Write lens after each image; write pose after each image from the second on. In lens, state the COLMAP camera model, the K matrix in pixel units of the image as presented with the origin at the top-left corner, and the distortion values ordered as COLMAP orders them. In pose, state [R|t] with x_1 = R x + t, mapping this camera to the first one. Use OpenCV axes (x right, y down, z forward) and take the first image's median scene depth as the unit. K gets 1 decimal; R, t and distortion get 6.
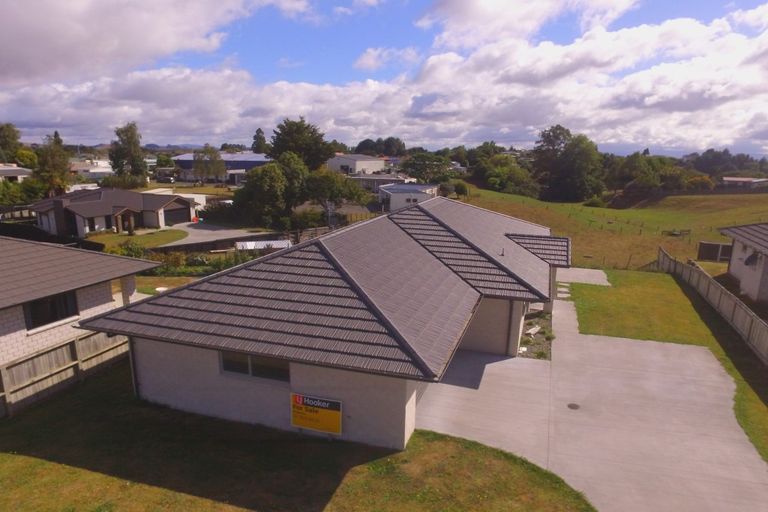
lens RADIAL K [[514.8, 0, 388.2], [0, 514.8, 268.9], [0, 0, 1]] dist [-0.118415, 0.092450]
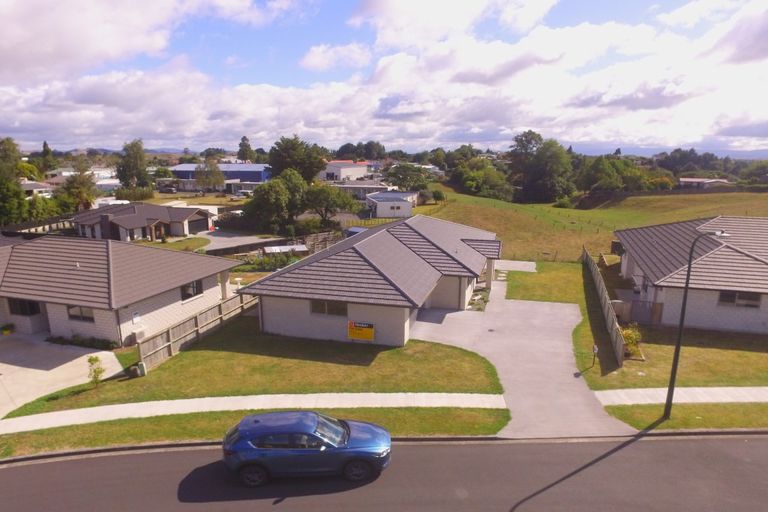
lens RADIAL K [[514.8, 0, 388.2], [0, 514.8, 268.9], [0, 0, 1]] dist [-0.118415, 0.092450]
pose [[0.999147, -0.020407, 0.035898, -0.015713], [0.020484, 0.999789, -0.001781, 0.006368], [-0.035854, 0.002515, 0.999354, -0.168493]]
